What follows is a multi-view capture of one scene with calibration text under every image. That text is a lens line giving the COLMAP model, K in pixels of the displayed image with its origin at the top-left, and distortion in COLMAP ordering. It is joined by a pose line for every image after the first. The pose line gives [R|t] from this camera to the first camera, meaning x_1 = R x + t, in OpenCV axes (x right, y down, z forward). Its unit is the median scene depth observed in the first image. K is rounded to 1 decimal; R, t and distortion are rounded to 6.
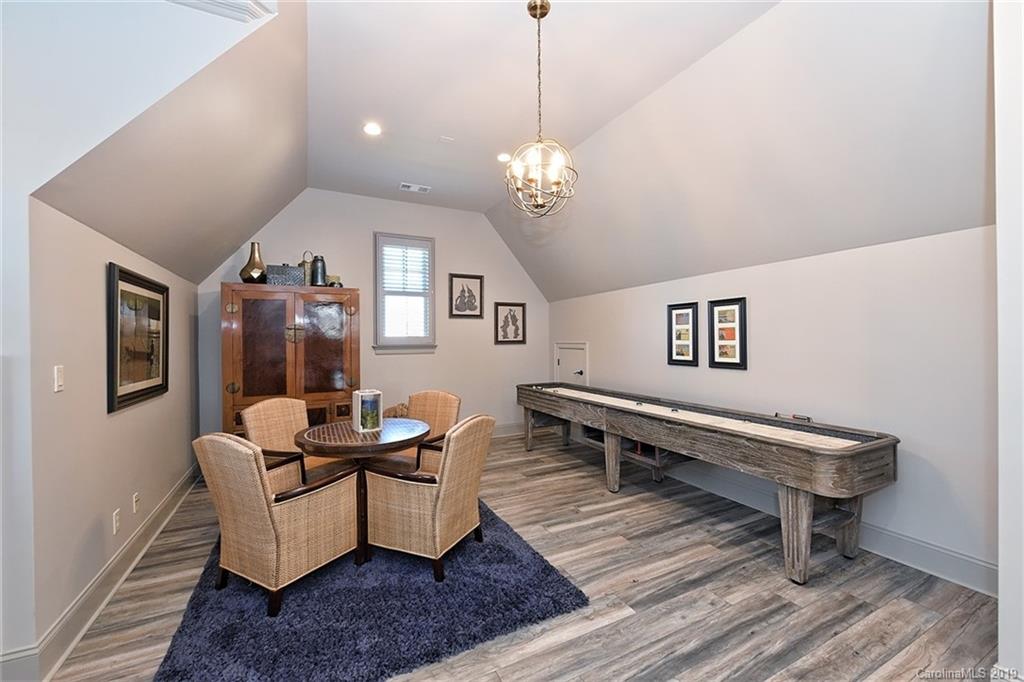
lens RADIAL K [[417.6, 0, 518.4], [0, 417.6, 338.9], [0, 0, 1]] dist [-0.001050, -0.000285]
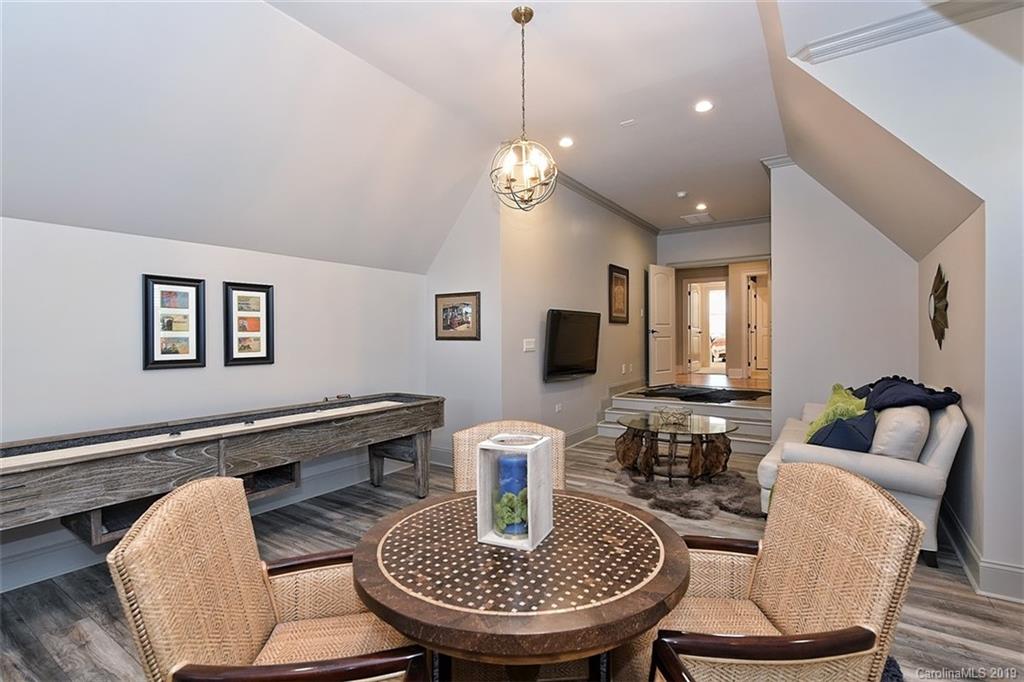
lens RADIAL K [[490.8, 0, 514.1], [0, 490.8, 339.4], [0, 0, 1]] dist [0.002836, 0.000074]
pose [[-0.486775, 0.004965, 0.873513, -0.633411], [0.007674, 0.999970, -0.001407, 0.024251], [-0.873494, 0.006018, -0.486799, 1.000519]]
